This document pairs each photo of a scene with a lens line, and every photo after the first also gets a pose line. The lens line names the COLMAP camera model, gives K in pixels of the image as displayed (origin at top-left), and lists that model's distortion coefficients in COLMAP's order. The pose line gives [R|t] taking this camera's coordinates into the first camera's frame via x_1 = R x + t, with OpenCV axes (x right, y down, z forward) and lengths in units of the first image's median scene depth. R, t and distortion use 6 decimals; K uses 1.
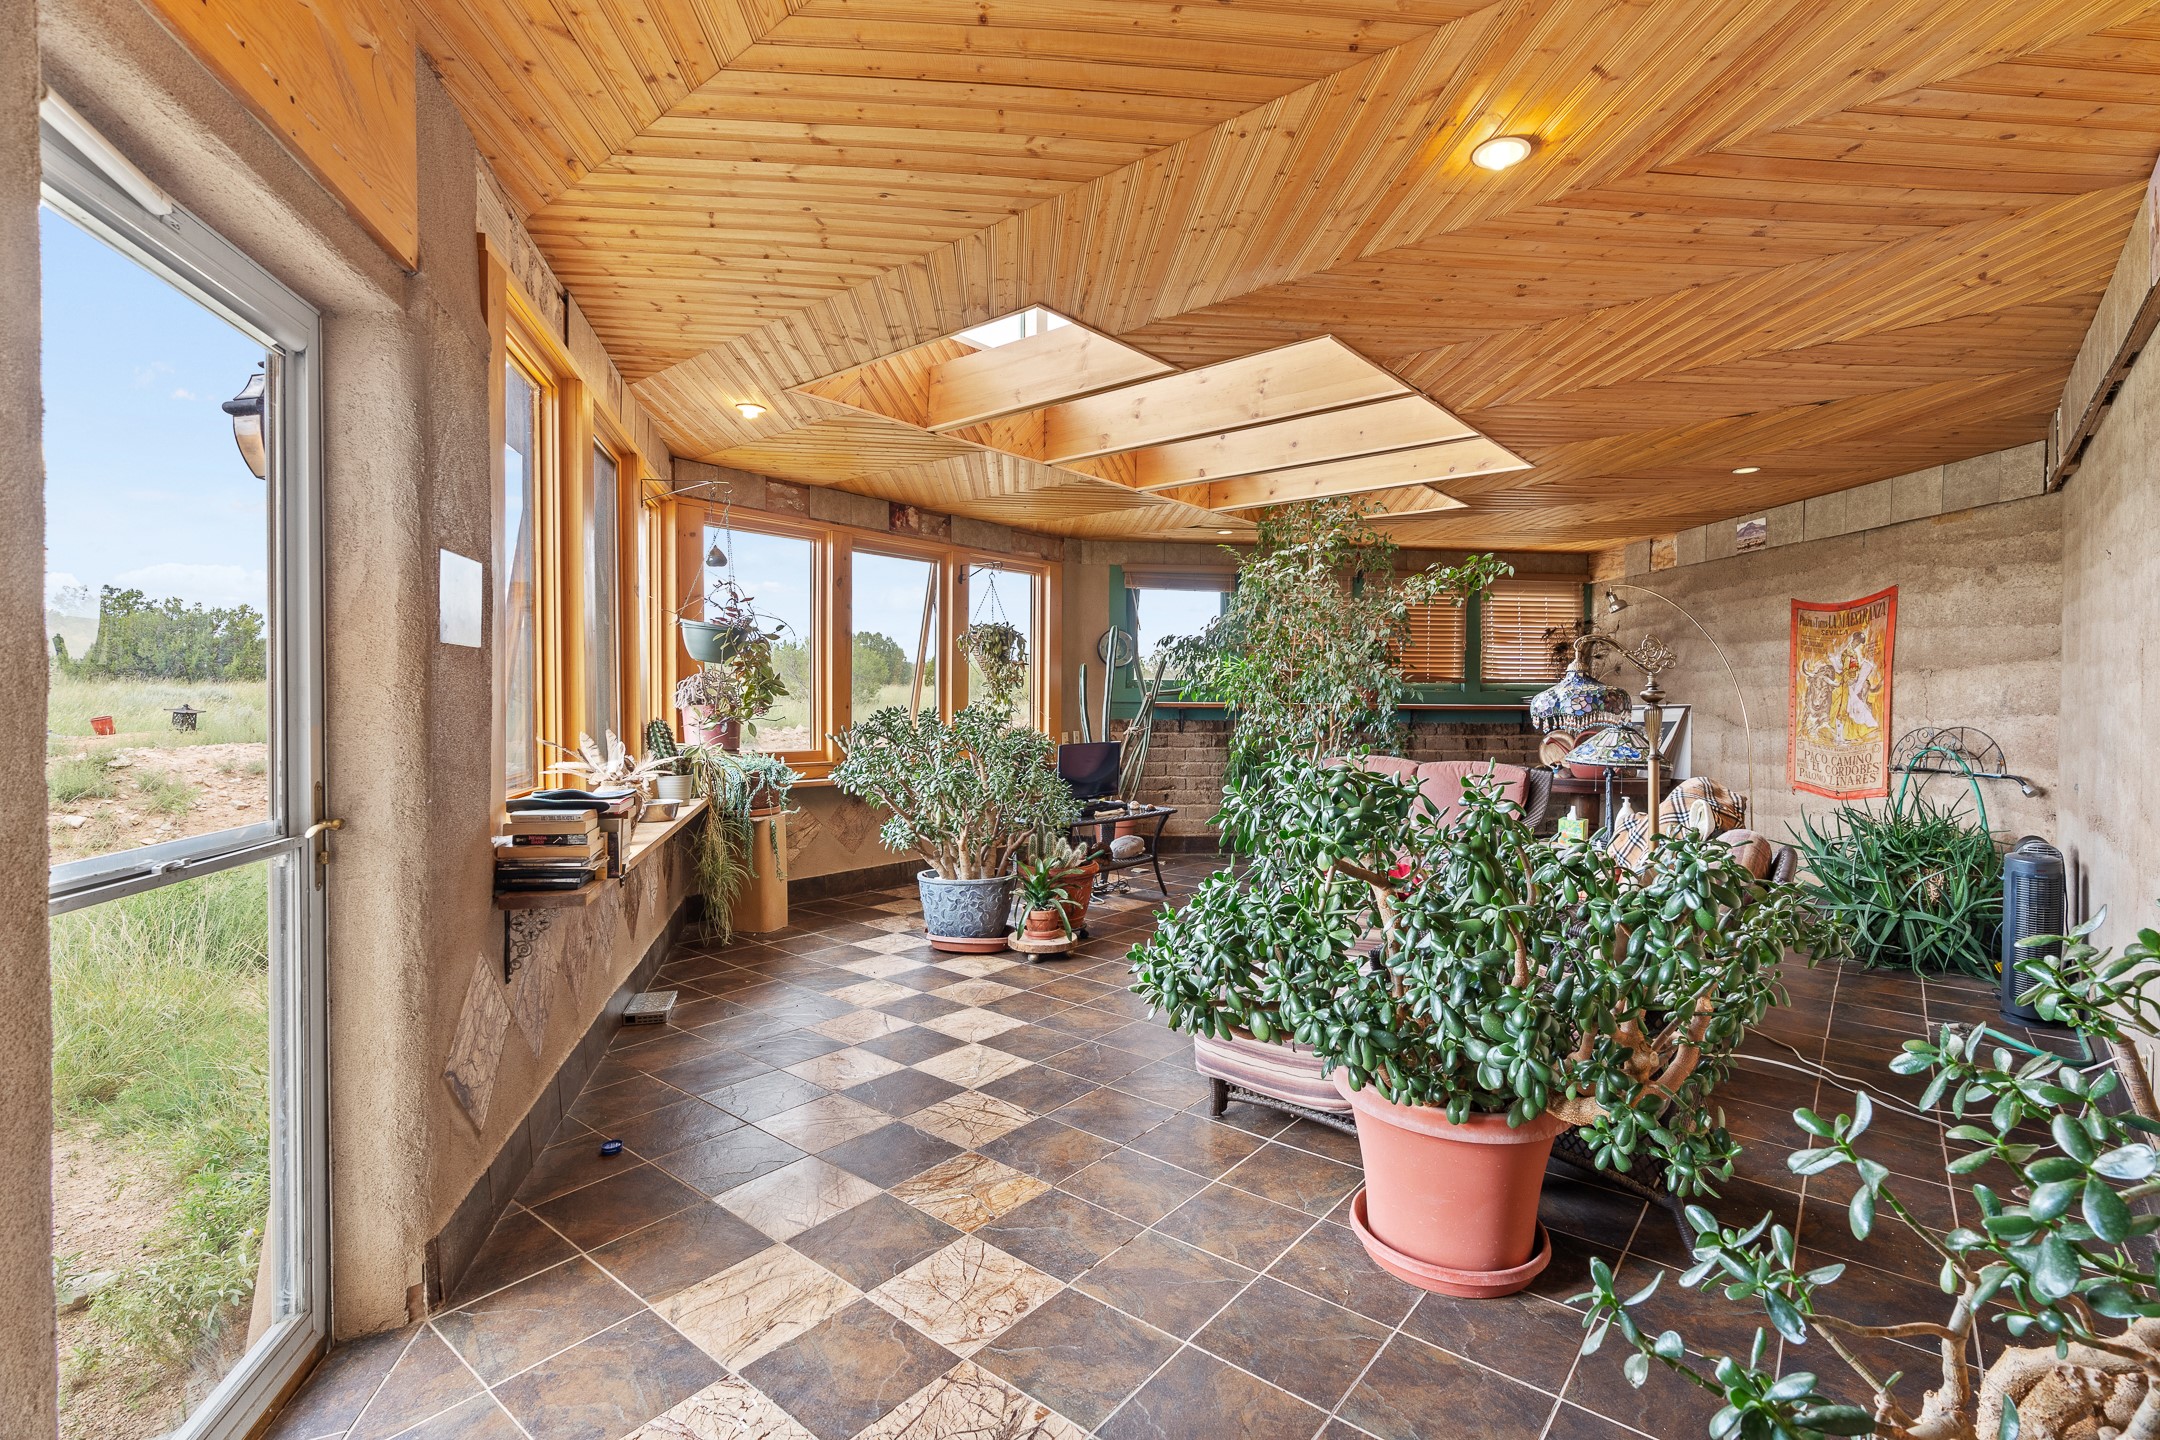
lens RADIAL K [[986.0, 0, 1098.6], [0, 986.0, 721.9], [0, 0, 1]] dist [-0.012723, 0.006717]
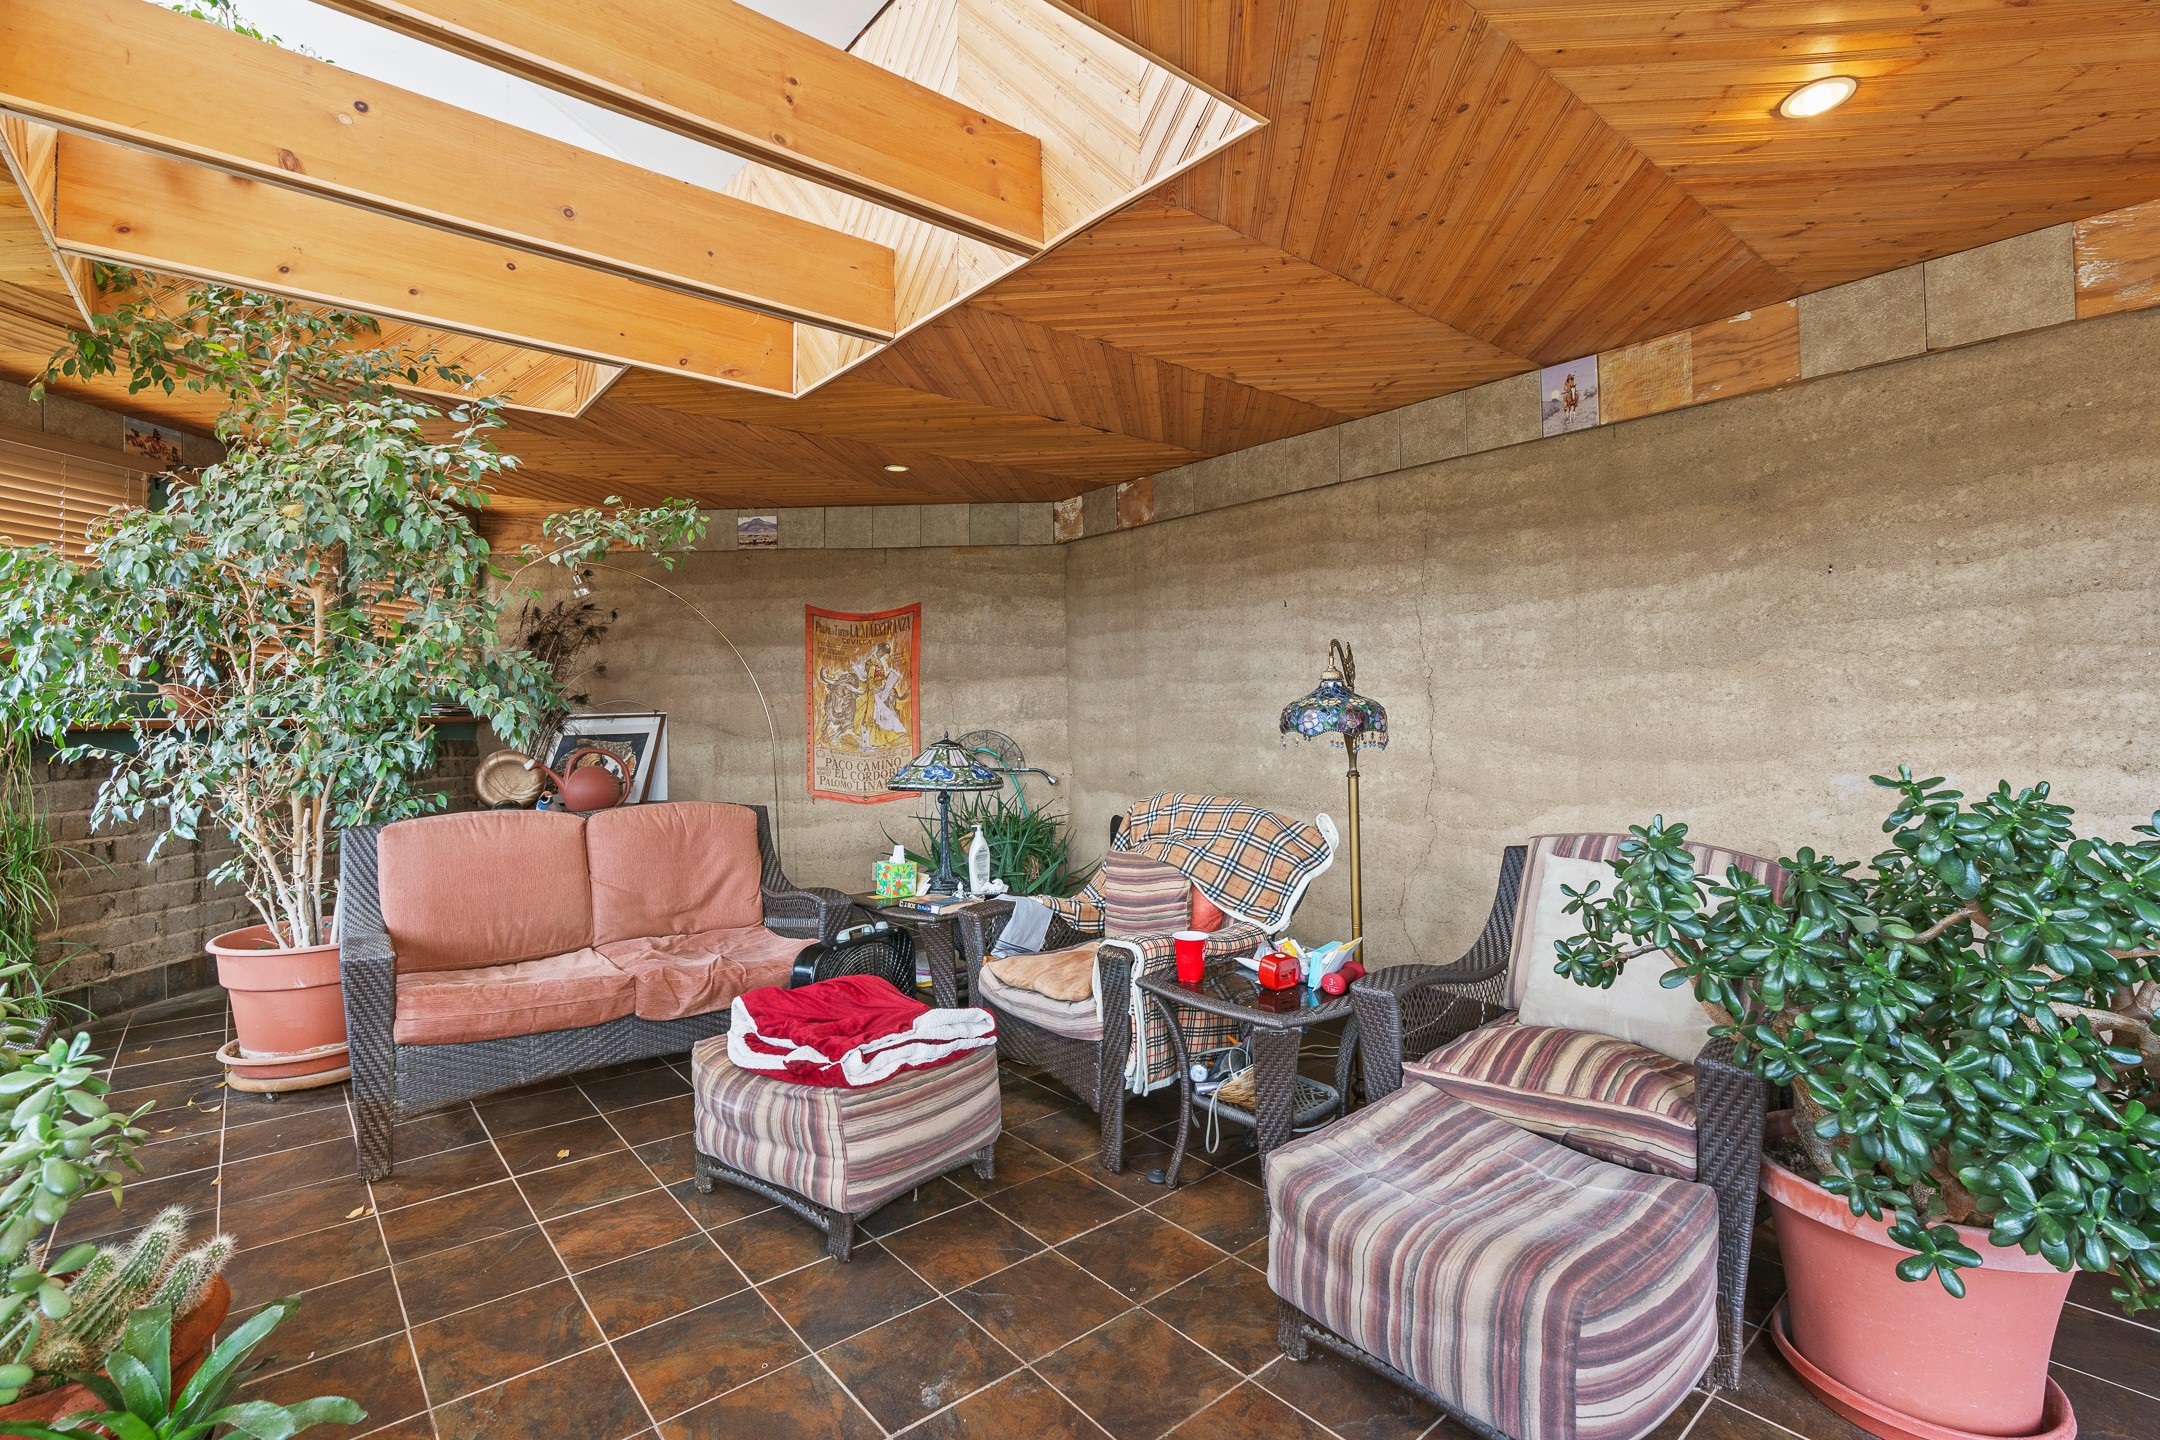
lens RADIAL K [[986.0, 0, 1098.6], [0, 986.0, 721.9], [0, 0, 1]] dist [-0.012723, 0.006717]
pose [[0.183418, -0.020458, 0.982822, -0.225710], [0.024794, 0.999562, 0.016179, -0.017914], [-0.982722, 0.021401, 0.183845, 0.572568]]
